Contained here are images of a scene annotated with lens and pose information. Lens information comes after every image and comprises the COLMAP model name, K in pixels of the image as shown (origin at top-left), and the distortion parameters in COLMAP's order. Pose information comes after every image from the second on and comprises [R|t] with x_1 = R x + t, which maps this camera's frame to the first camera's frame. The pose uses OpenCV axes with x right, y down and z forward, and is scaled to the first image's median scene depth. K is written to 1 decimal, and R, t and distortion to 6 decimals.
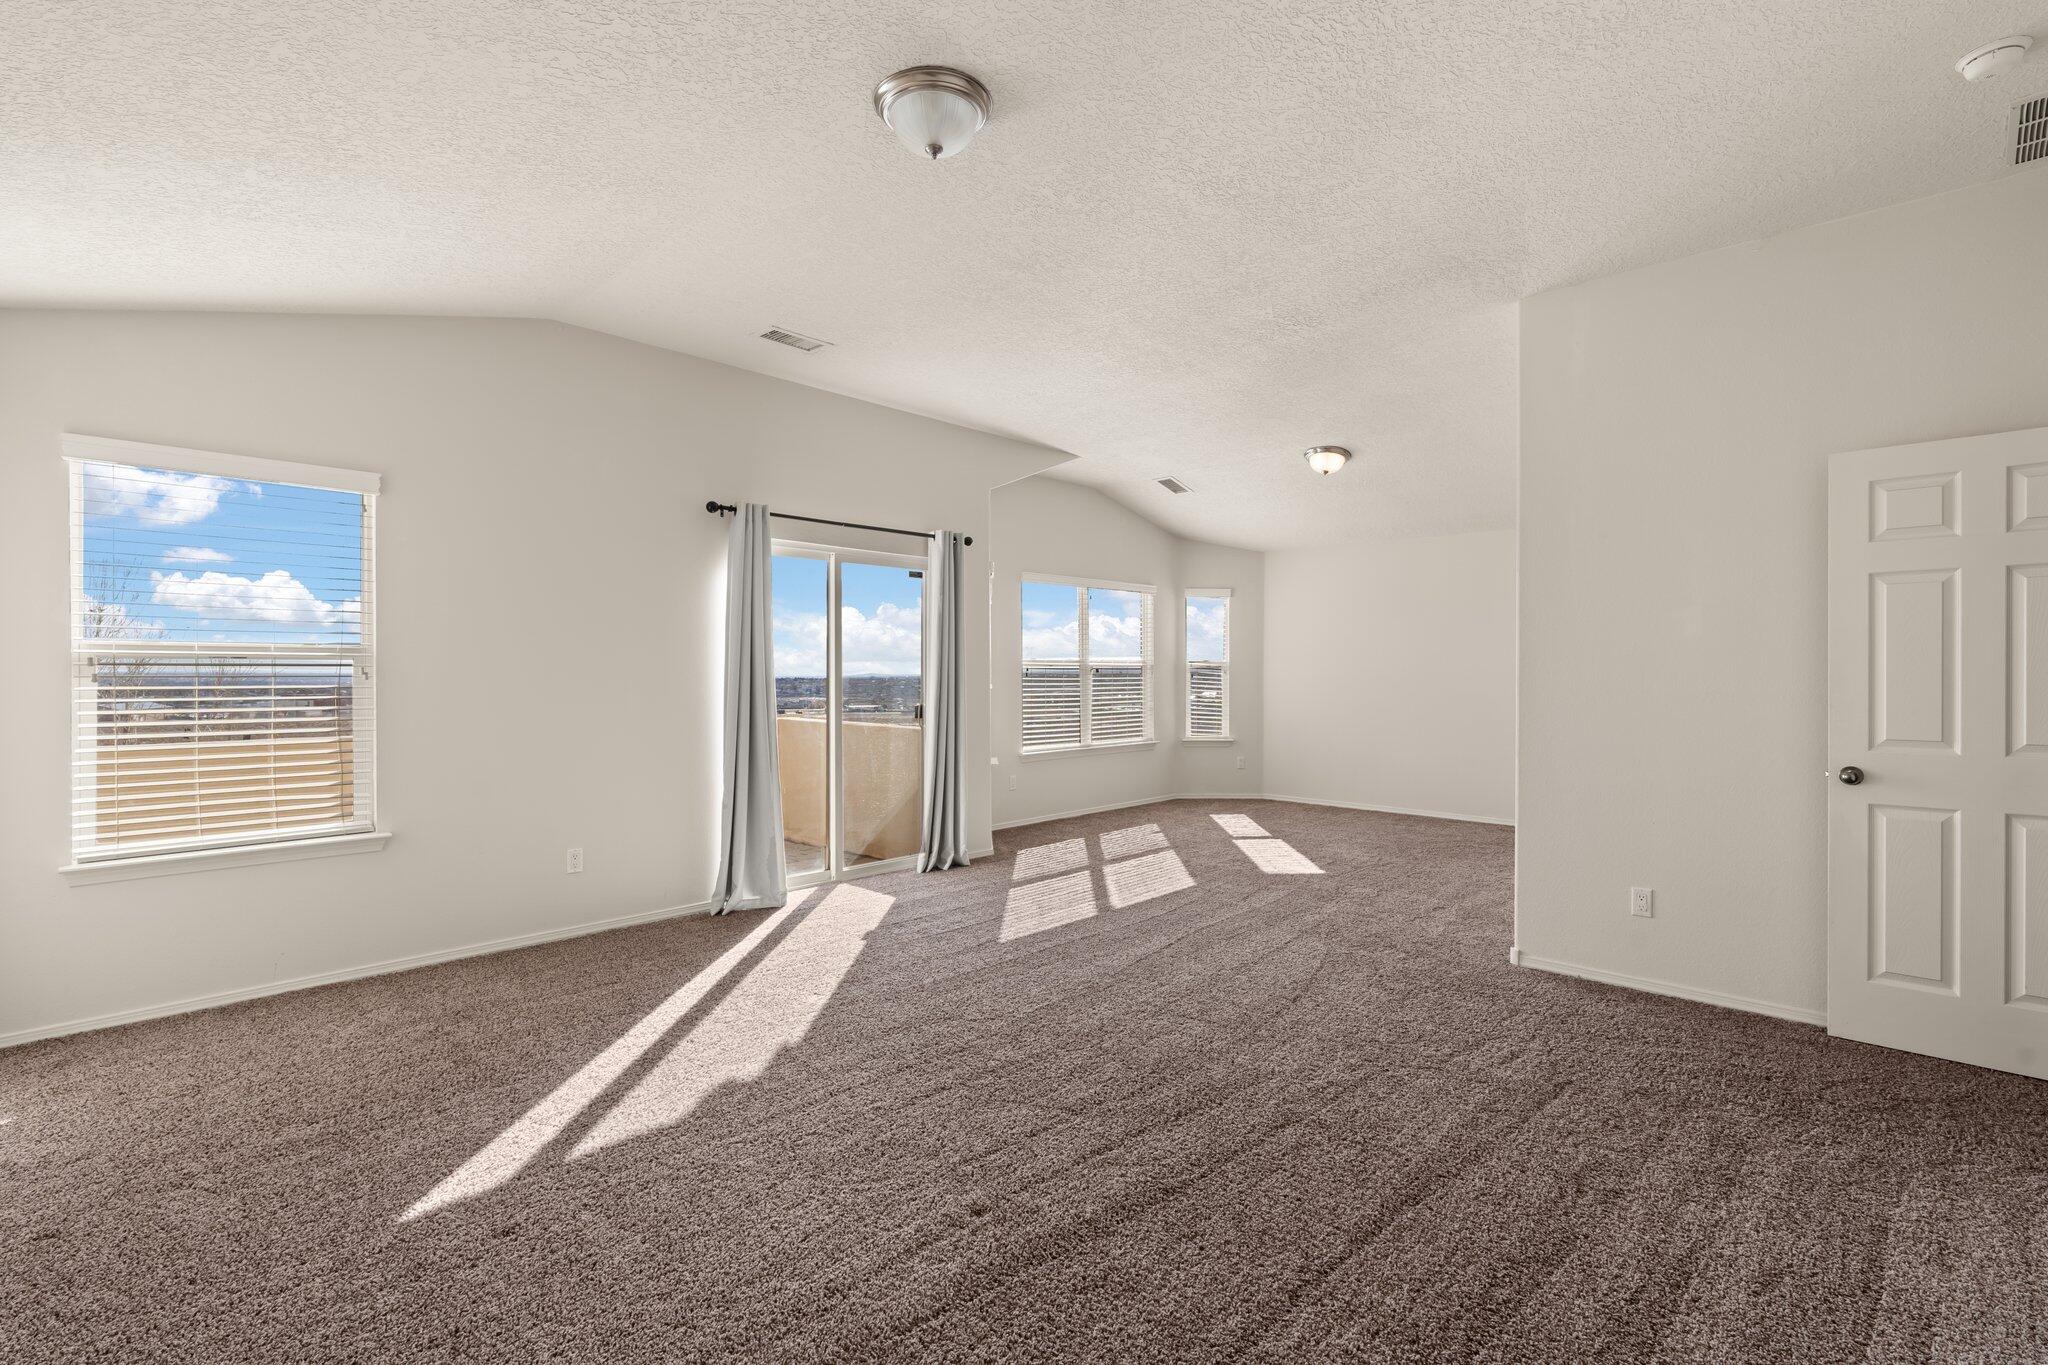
lens RADIAL K [[933.0, 0, 1026.2], [0, 933.0, 671.7], [0, 0, 1]] dist [0.005090, 0.000602]
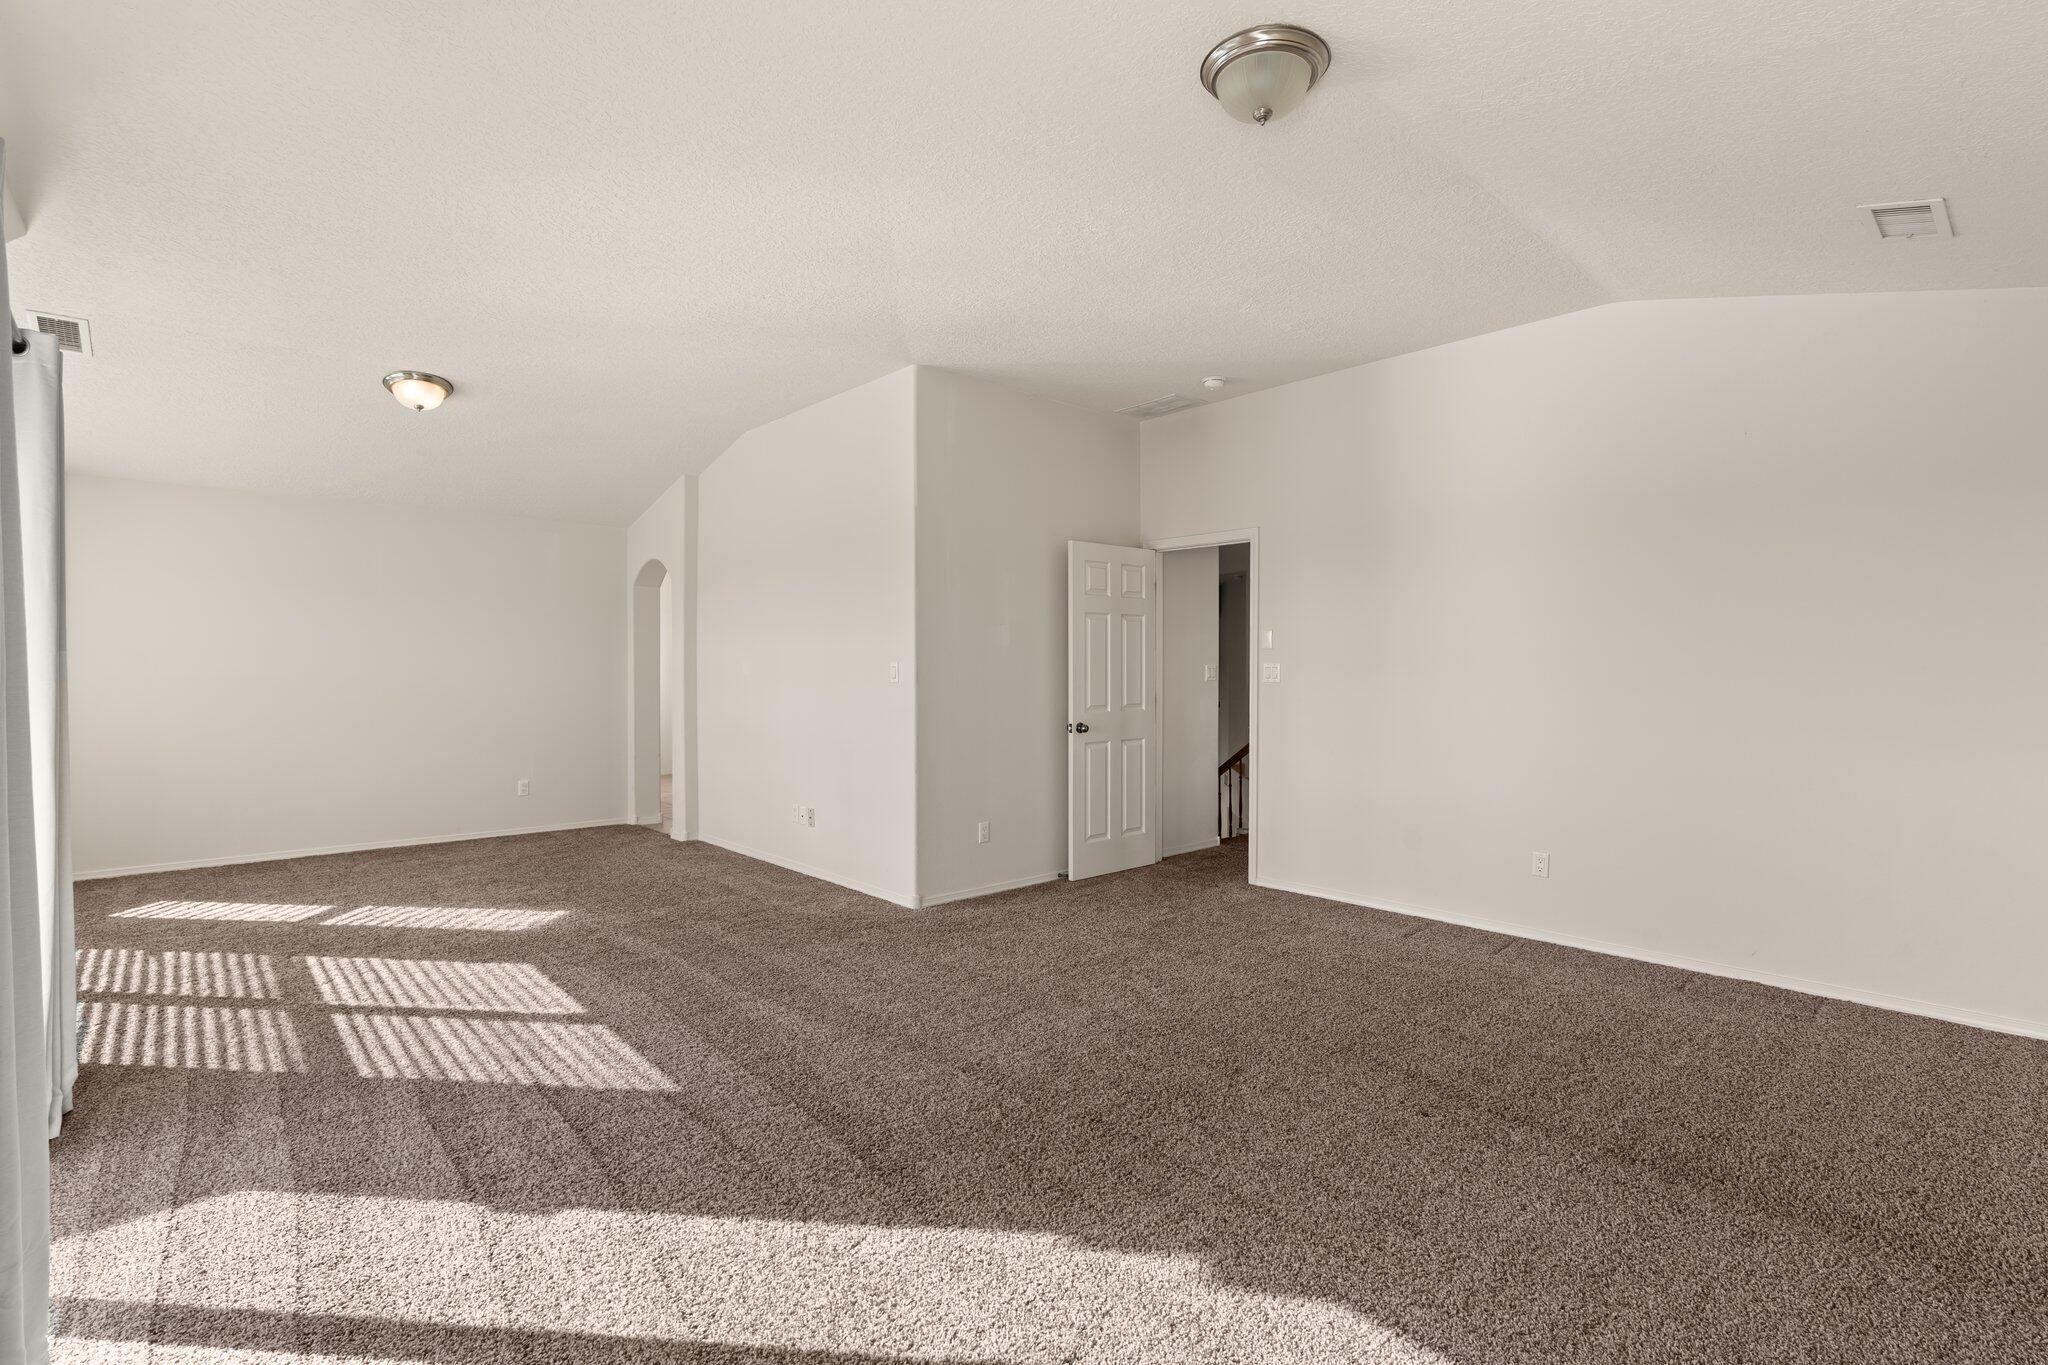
lens RADIAL K [[933.0, 0, 1025.6], [0, 933.0, 681.9], [0, 0, 1]] dist [0.005090, 0.000602]
pose [[0.089260, -0.009621, 0.995962, -0.637536], [0.003936, 0.999949, 0.009307, 0.006938], [-0.996001, 0.003090, 0.089293, 0.715044]]
